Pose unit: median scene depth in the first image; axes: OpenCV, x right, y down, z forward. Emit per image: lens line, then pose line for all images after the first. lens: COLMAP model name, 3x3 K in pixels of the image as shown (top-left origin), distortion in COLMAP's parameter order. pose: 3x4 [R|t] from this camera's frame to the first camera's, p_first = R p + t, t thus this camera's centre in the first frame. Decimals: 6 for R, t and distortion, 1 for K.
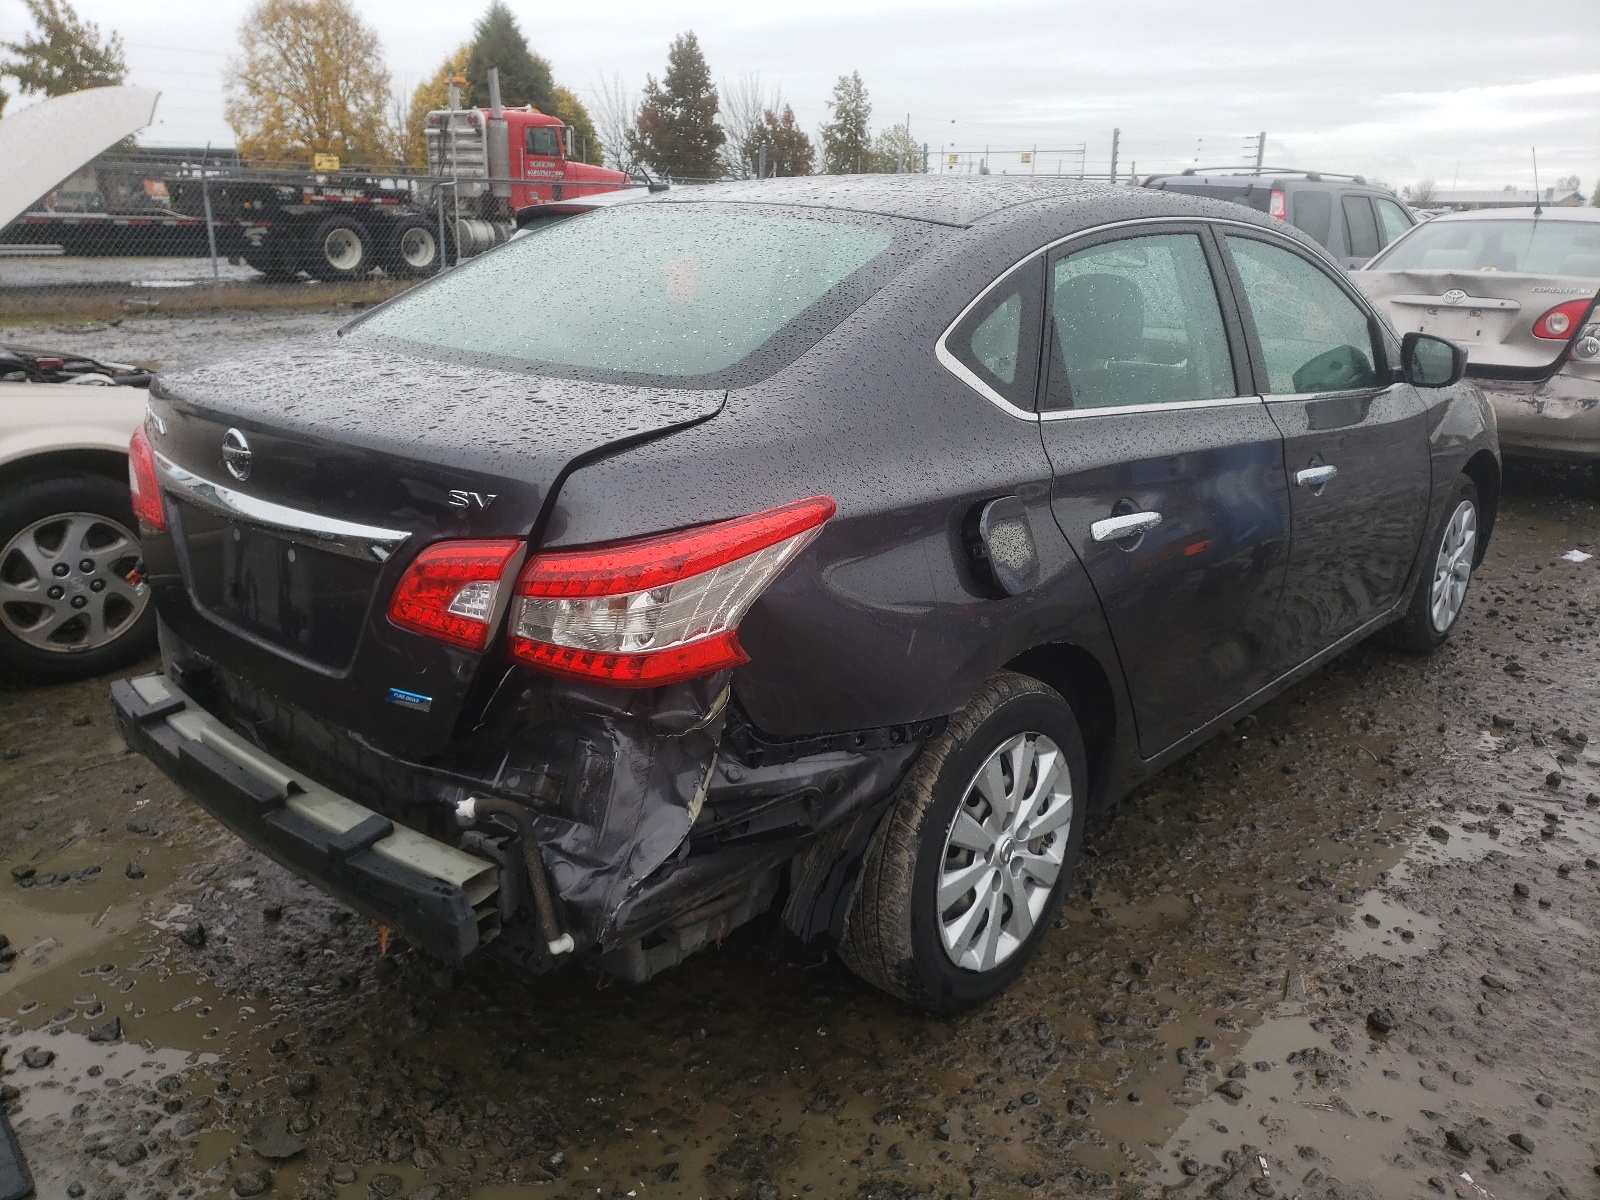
lens RADIAL K [[1236.1, 0, 796.1], [0, 1236.1, 589.6], [0, 0, 1]] dist [0.153404, -0.229416]
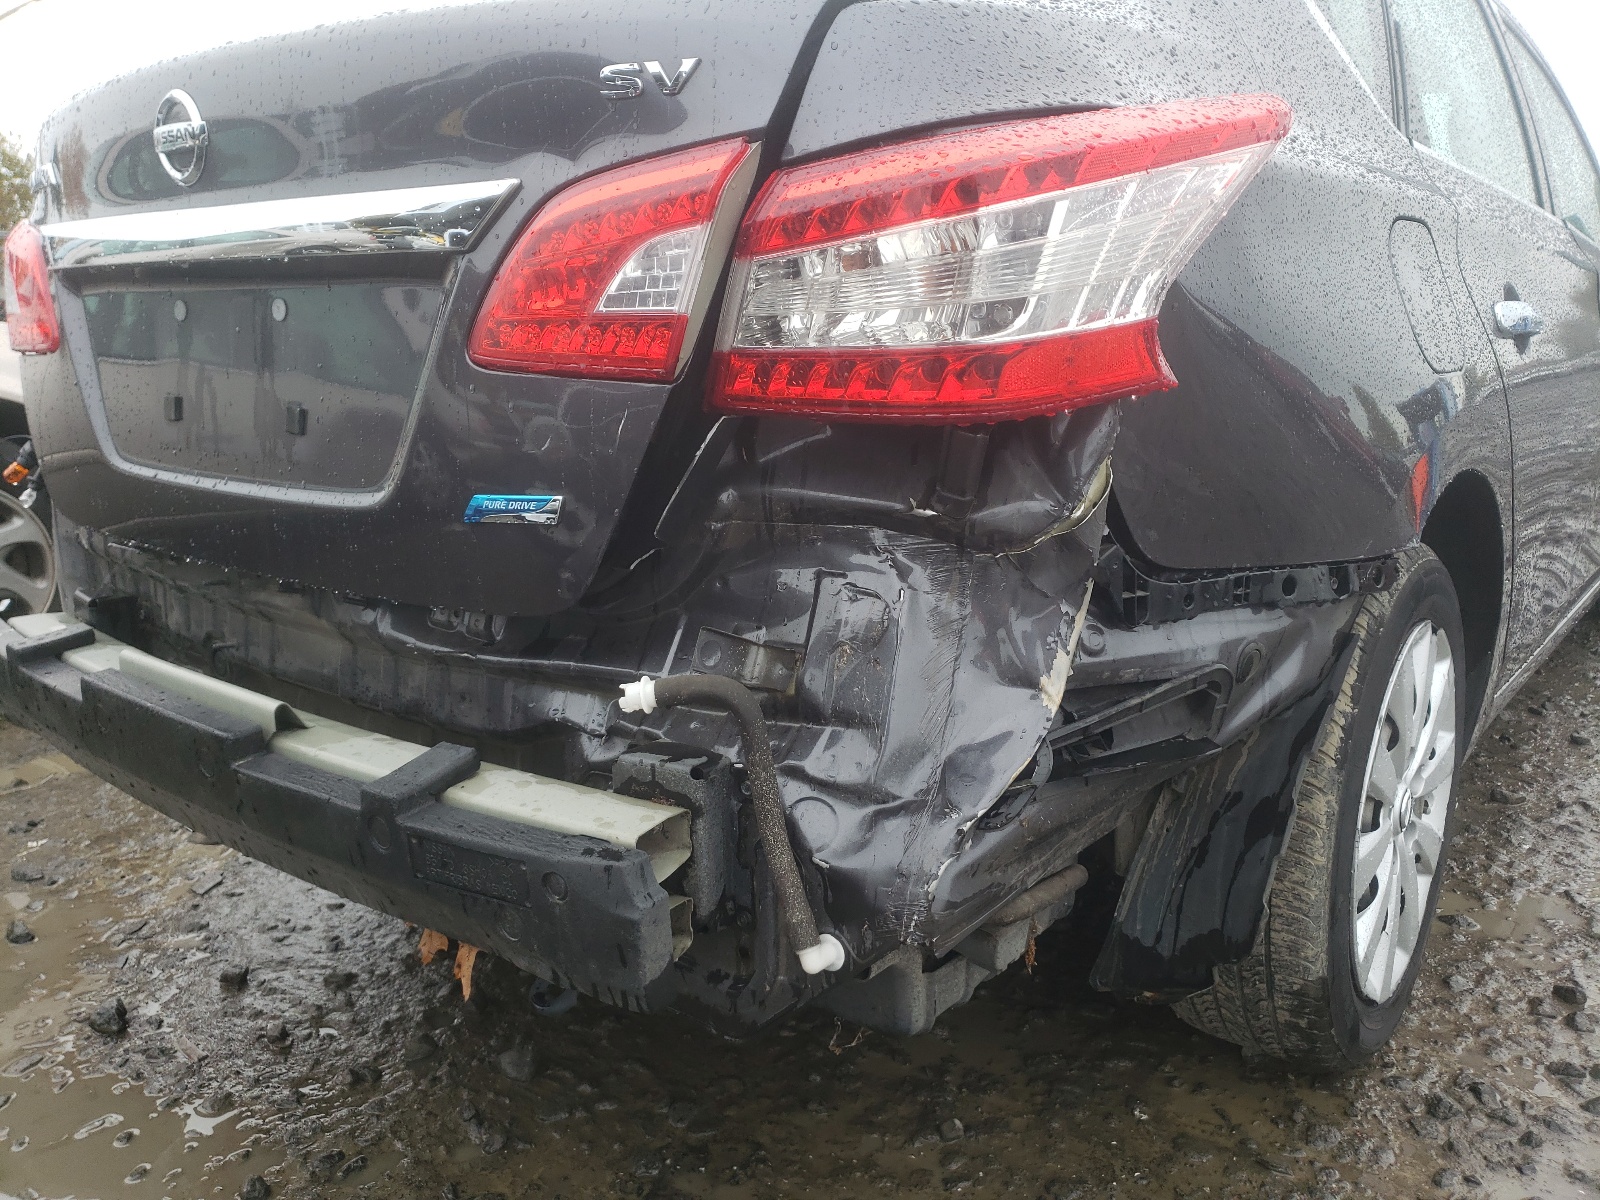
lens RADIAL K [[1205.2, 0, 800.0], [0, 1205.2, 600.0], [0, 0, 1]] dist [0.093596, -0.114910]
pose [[0.997345, -0.035430, 0.063625, -0.195381], [0.040402, 0.996084, -0.078636, 0.152984], [-0.060590, 0.080997, 0.994871, 0.422655]]
